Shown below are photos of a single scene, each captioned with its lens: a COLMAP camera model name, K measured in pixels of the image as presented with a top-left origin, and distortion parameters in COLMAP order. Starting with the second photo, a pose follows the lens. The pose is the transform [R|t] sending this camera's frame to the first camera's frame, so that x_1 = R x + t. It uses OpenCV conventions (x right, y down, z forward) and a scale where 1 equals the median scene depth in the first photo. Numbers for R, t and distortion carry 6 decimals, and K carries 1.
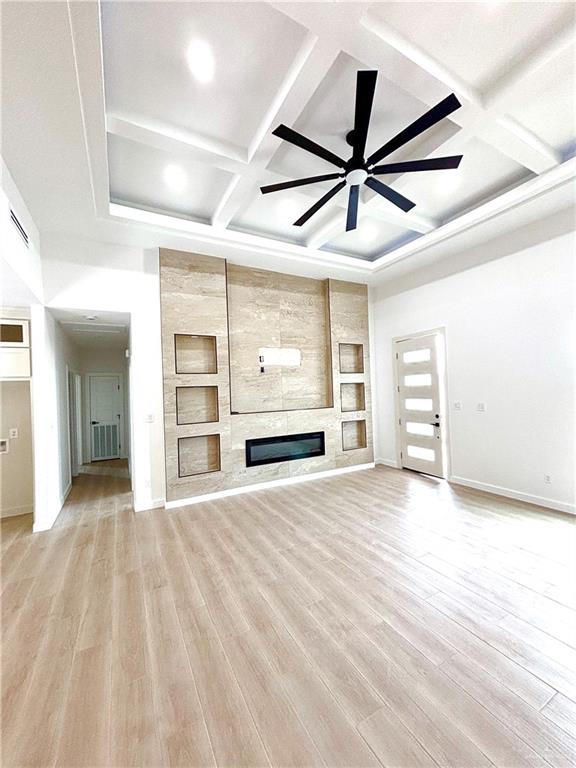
lens RADIAL K [[308.0, 0, 288.7], [0, 308.0, 384.2], [0, 0, 1]] dist [0.000840, -0.000234]
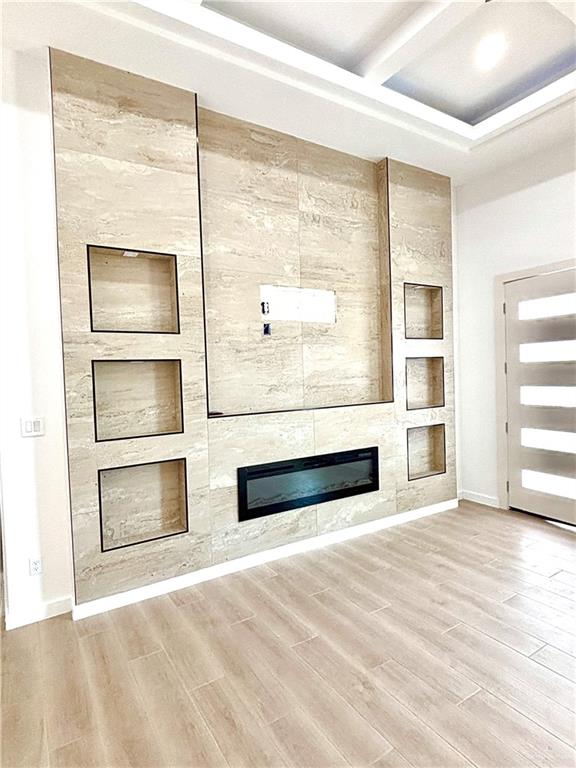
lens RADIAL K [[435.3, 0, 288.0], [0, 435.3, 384.0], [0, 0, 1]] dist [0.001122, -0.002394]
pose [[0.998340, 0.001255, 0.057580, -0.093484], [-0.003840, 0.998988, 0.044803, 0.011768], [-0.057465, -0.044950, 0.997335, 0.280452]]
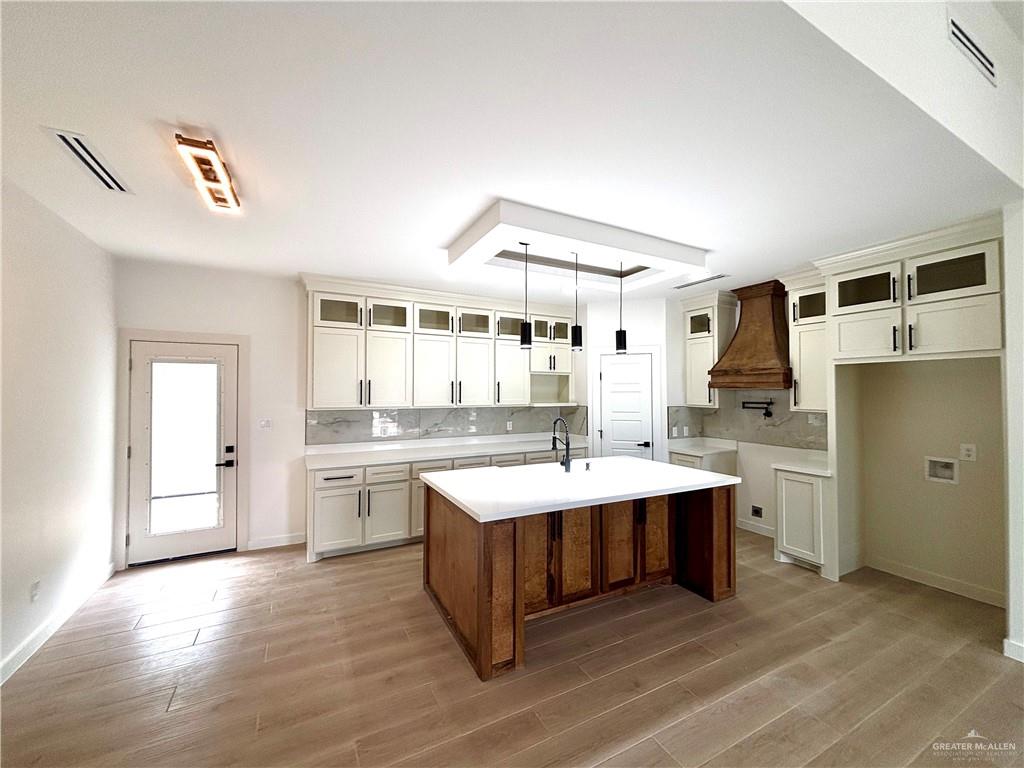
lens RADIAL K [[410.6, 0, 513.0], [0, 410.6, 384.9], [0, 0, 1]] dist [0.000840, -0.000234]
pose [[-0.018041, 0.018774, -0.999661, -0.103912], [0.011703, 0.999759, 0.018564, 0.011146], [0.999769, -0.011364, -0.018256, 0.148404]]
